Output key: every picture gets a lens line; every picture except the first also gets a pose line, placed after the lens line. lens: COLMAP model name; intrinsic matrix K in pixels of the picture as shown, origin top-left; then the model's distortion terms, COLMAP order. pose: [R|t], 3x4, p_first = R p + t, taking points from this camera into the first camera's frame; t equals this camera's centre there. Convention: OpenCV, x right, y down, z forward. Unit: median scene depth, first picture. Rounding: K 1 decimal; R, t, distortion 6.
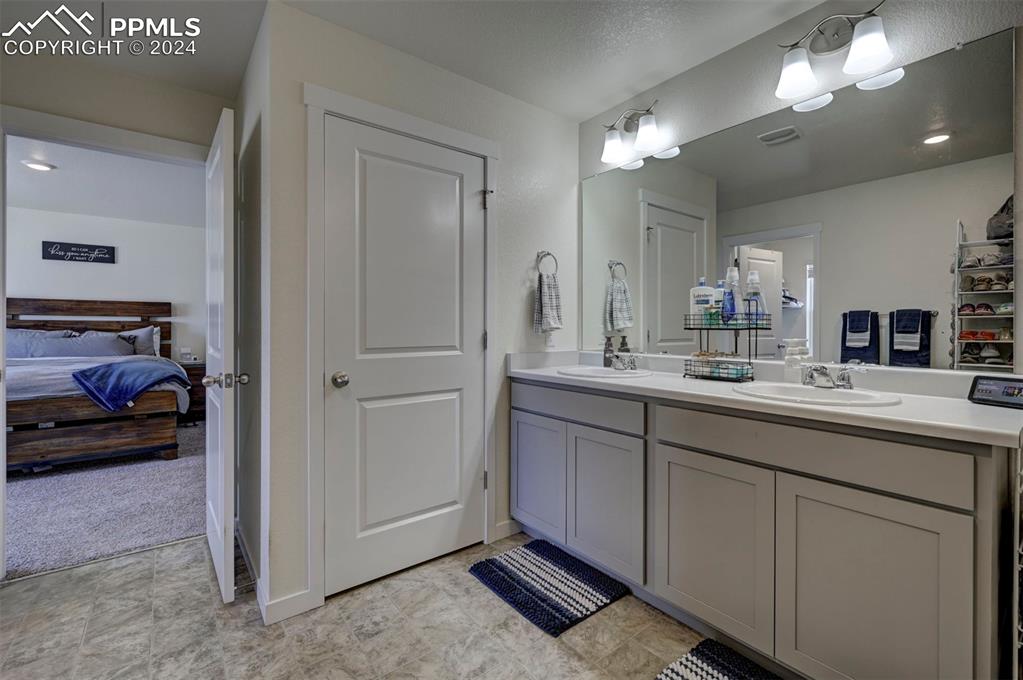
lens RADIAL K [[438.7, 0, 530.3], [0, 438.7, 328.1], [0, 0, 1]] dist [0.000964, 0.000066]
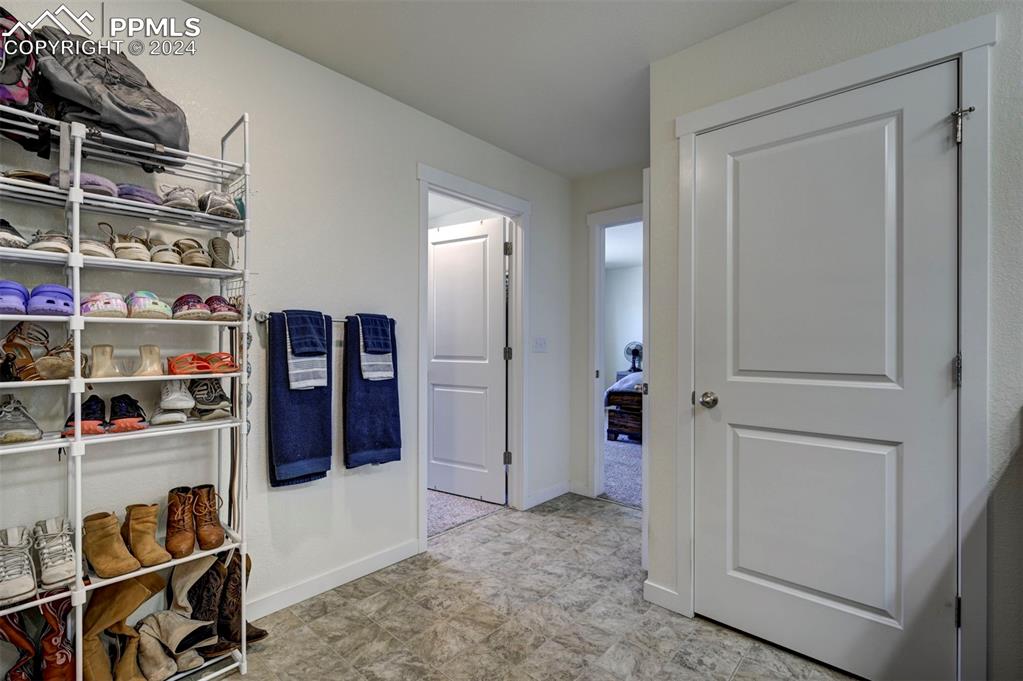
lens RADIAL K [[464.4, 0, 510.7], [0, 464.4, 345.2], [0, 0, 1]] dist [-0.002229, -0.000283]
pose [[0.162325, 0.002889, -0.986733, 0.498709], [-0.009356, 0.999955, 0.001389, -0.001196], [0.986693, 0.009006, 0.162344, 0.387998]]
